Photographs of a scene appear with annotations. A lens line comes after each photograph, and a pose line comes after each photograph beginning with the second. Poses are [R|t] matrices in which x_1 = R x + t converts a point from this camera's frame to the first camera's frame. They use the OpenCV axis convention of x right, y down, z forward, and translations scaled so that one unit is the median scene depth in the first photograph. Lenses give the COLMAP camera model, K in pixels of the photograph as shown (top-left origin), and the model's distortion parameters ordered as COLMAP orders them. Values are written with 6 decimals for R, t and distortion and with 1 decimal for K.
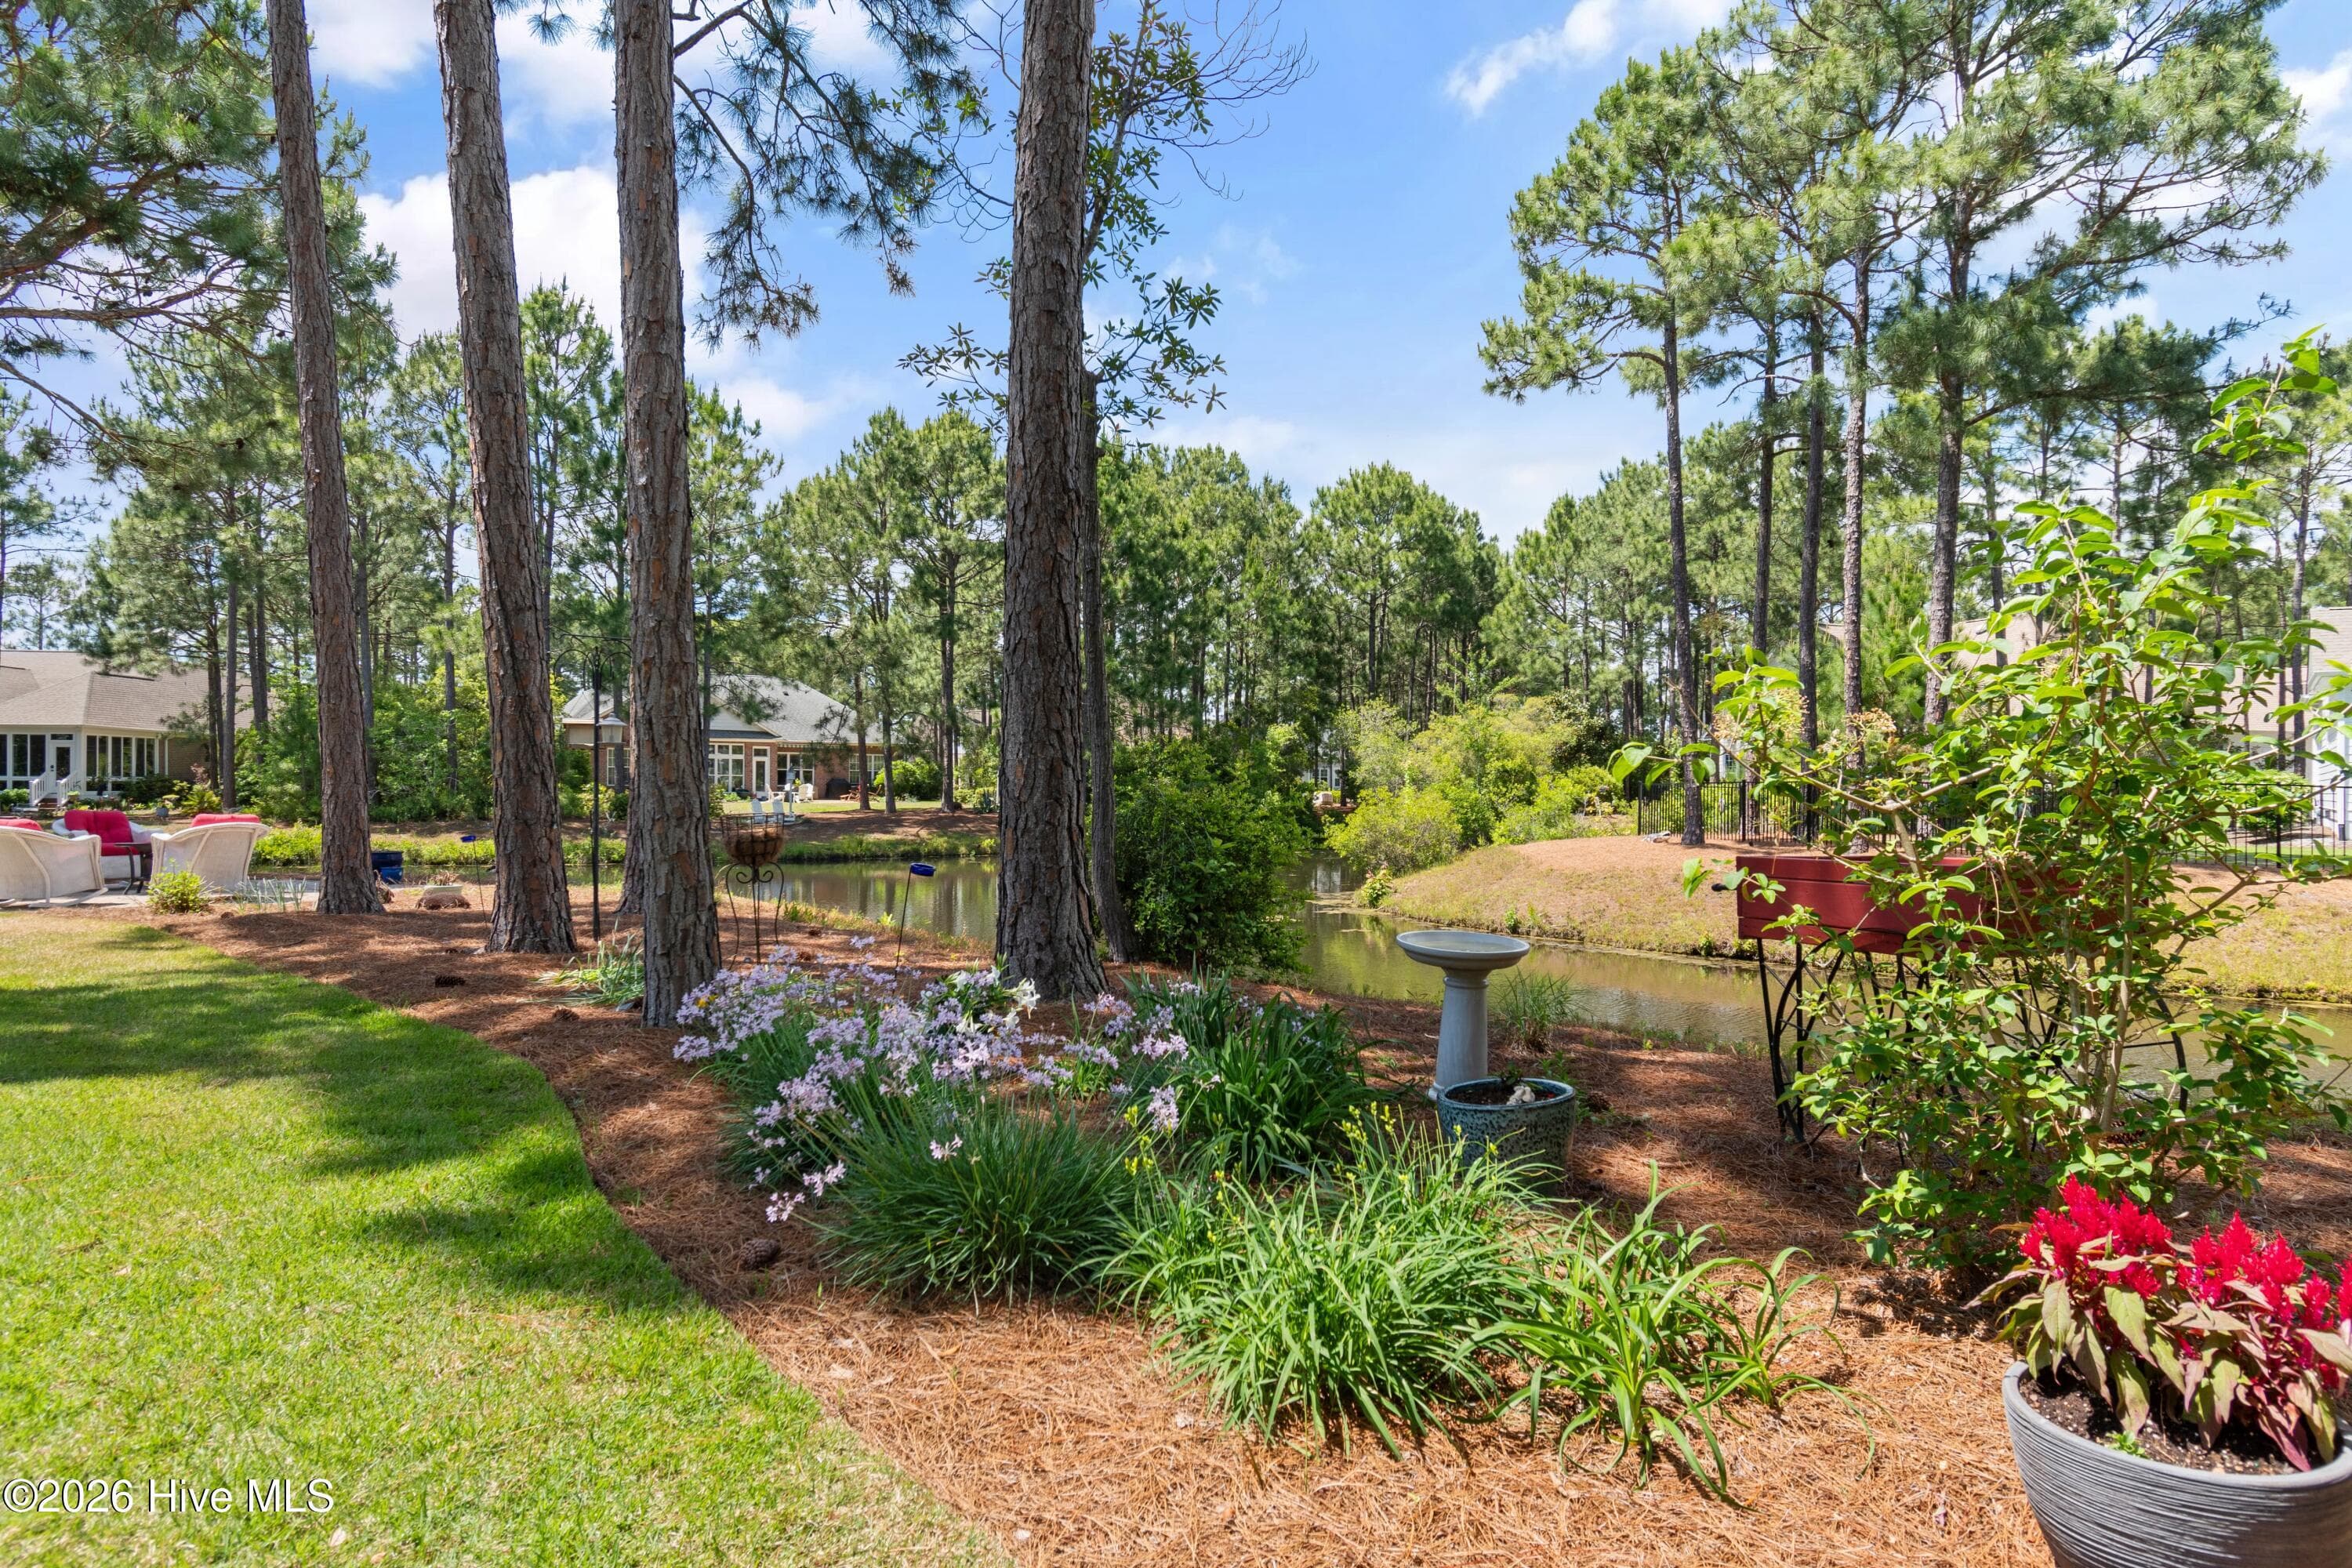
lens RADIAL K [[1296.0, 0, 1187.8], [0, 1296.0, 768.7], [0, 0, 1]] dist [-0.007413, -0.001291]
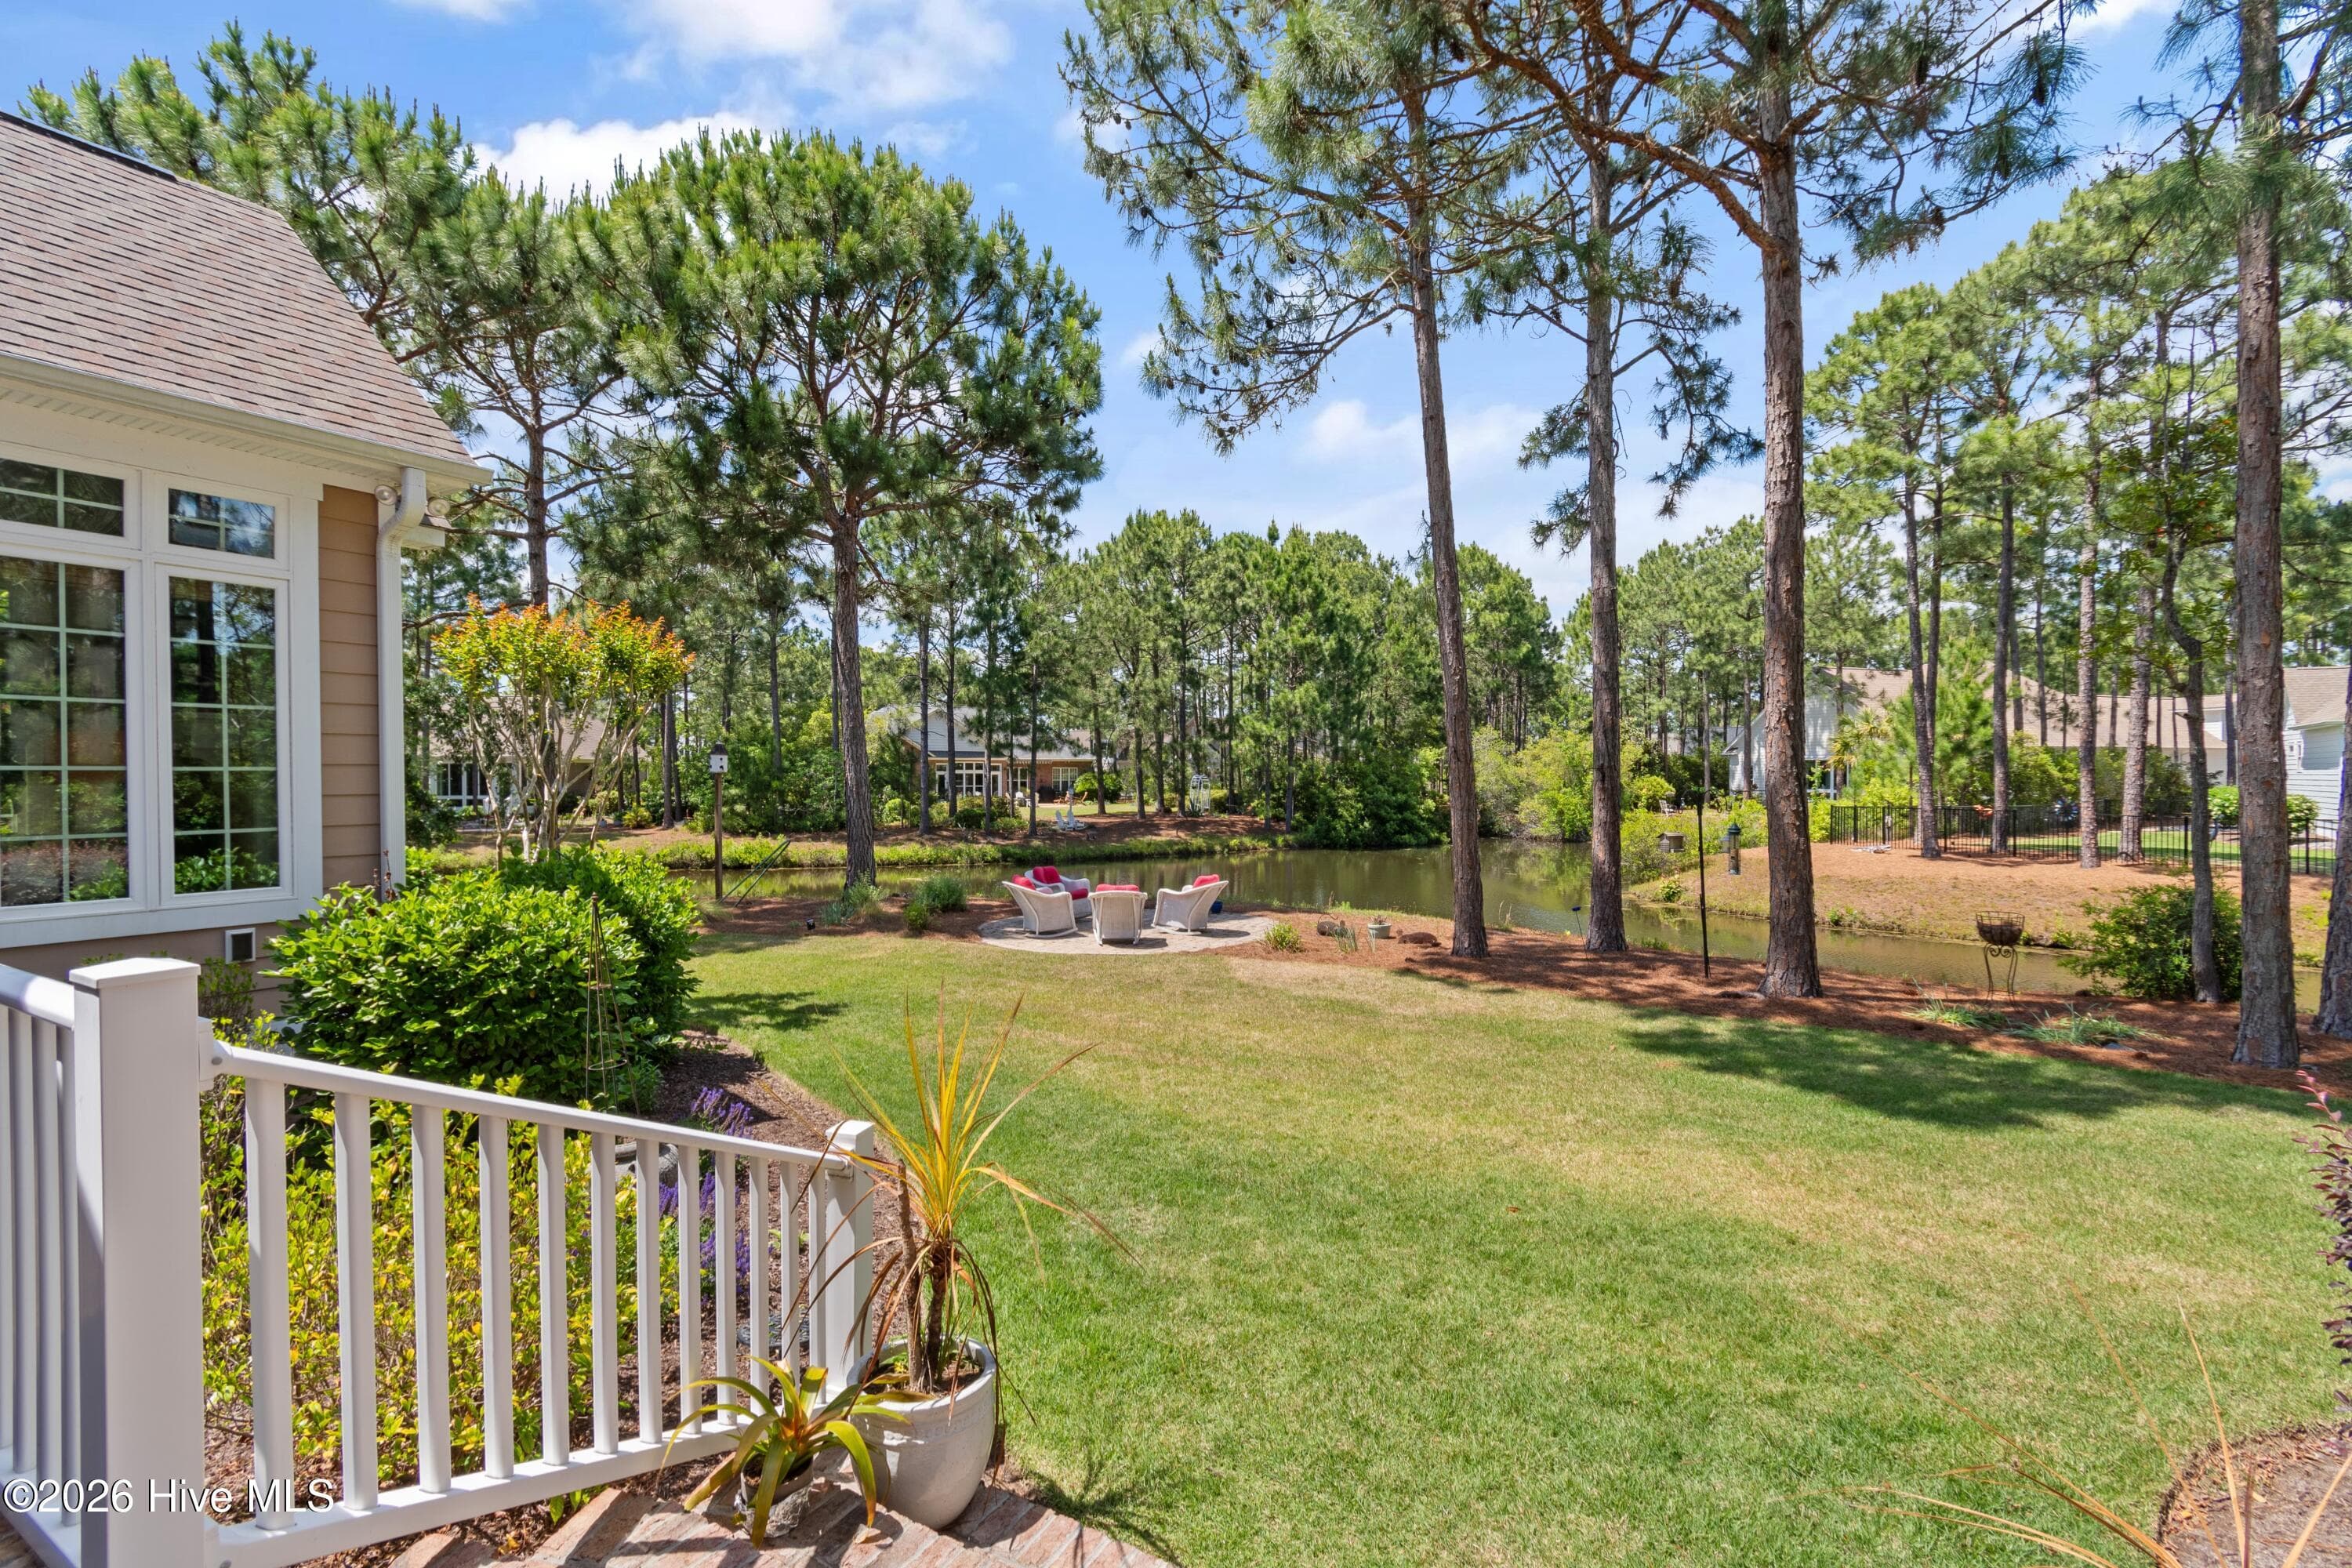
lens RADIAL K [[1023.3, 0, 1173.2], [0, 1023.3, 782.7], [0, 0, 1]] dist [-0.004117, 0.000295]
pose [[0.999956, -0.008778, -0.003171, -0.199339], [0.008845, 0.999717, 0.022080, -0.025950], [0.002976, -0.022107, 0.999751, -0.049159]]
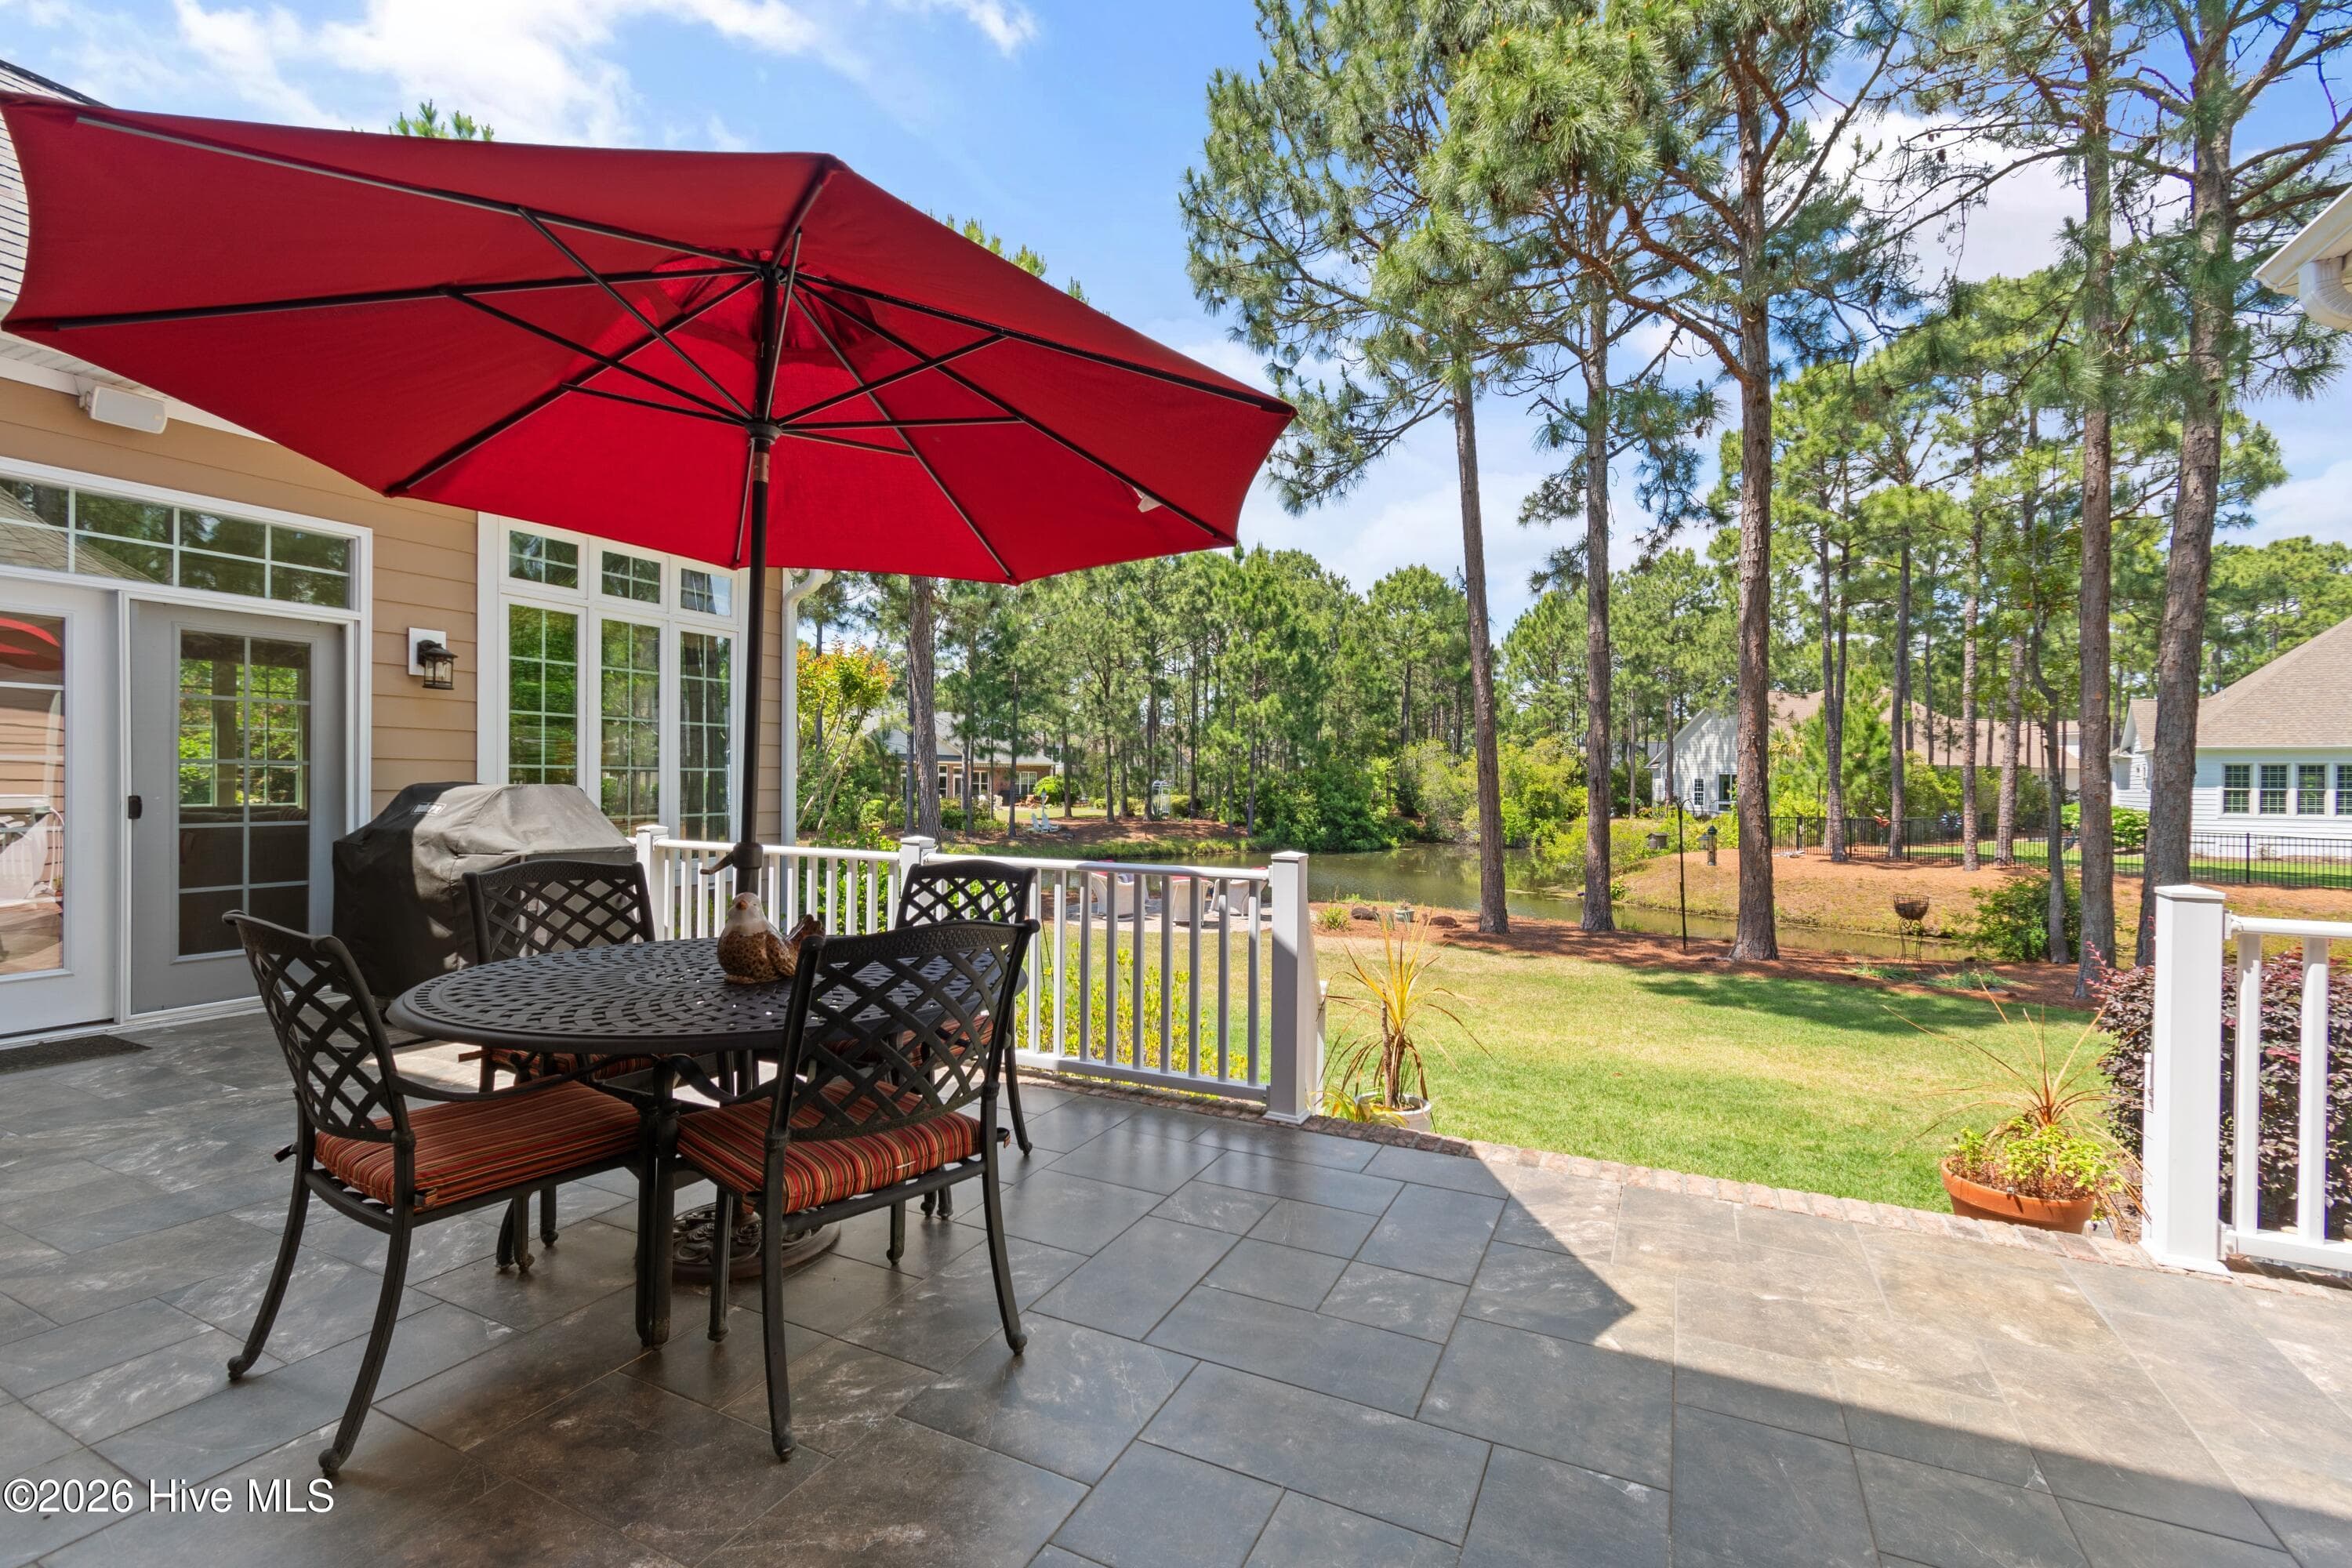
lens RADIAL K [[1023.3, 0, 1168.5], [0, 1023.3, 783.1], [0, 0, 1]] dist [-0.004117, 0.000295]
pose [[0.997891, 0.004451, 0.064764, -0.245259], [-0.005573, 0.999837, 0.017156, -0.026705], [-0.064677, -0.017480, 0.997753, -0.097789]]
